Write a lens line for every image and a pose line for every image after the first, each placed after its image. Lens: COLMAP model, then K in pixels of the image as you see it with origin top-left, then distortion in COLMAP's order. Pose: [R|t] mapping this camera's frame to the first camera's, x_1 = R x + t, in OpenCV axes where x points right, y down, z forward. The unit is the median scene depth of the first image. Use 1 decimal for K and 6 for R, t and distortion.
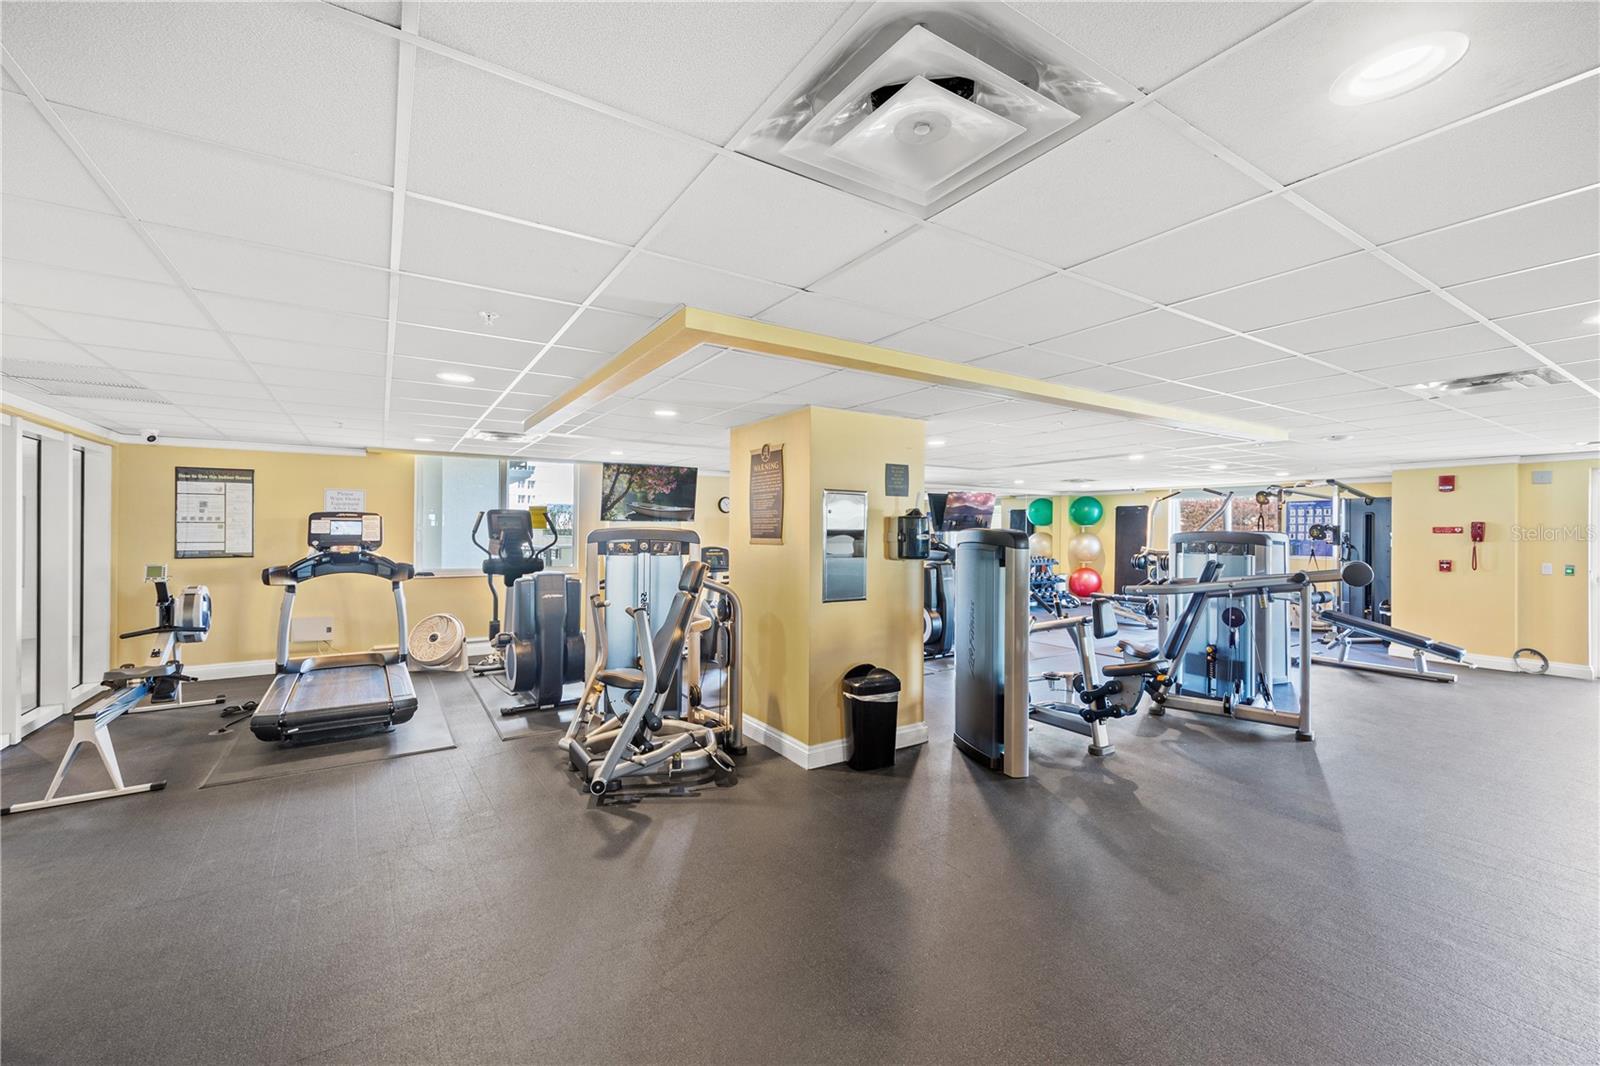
lens RADIAL K [[651.4, 0, 800.0], [0, 651.4, 533.0], [0, 0, 1]] dist [-0.000008, 0.000004]
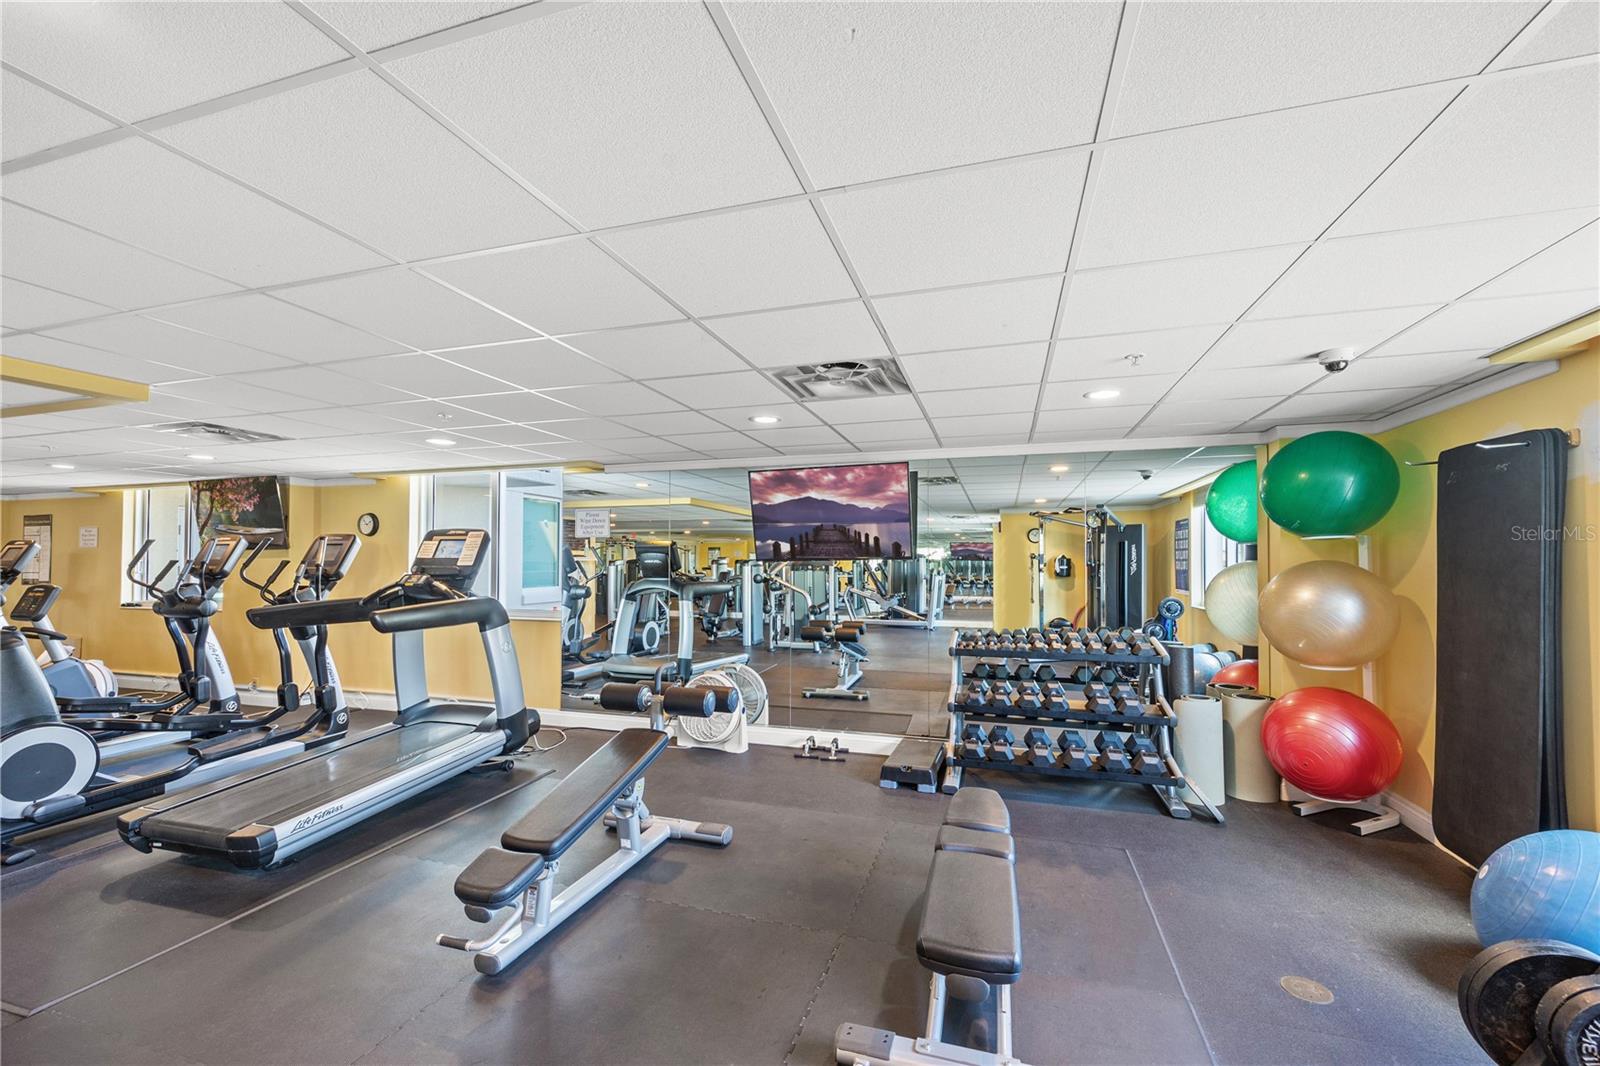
lens RADIAL K [[651.4, 0, 800.0], [0, 651.4, 533.0], [0, 0, 1]] dist [-0.000008, 0.000004]
pose [[0.638518, -0.036670, -0.768733, 0.567647], [0.001468, 0.998920, -0.046431, 0.000793], [0.769606, 0.028519, 0.637882, 0.717001]]
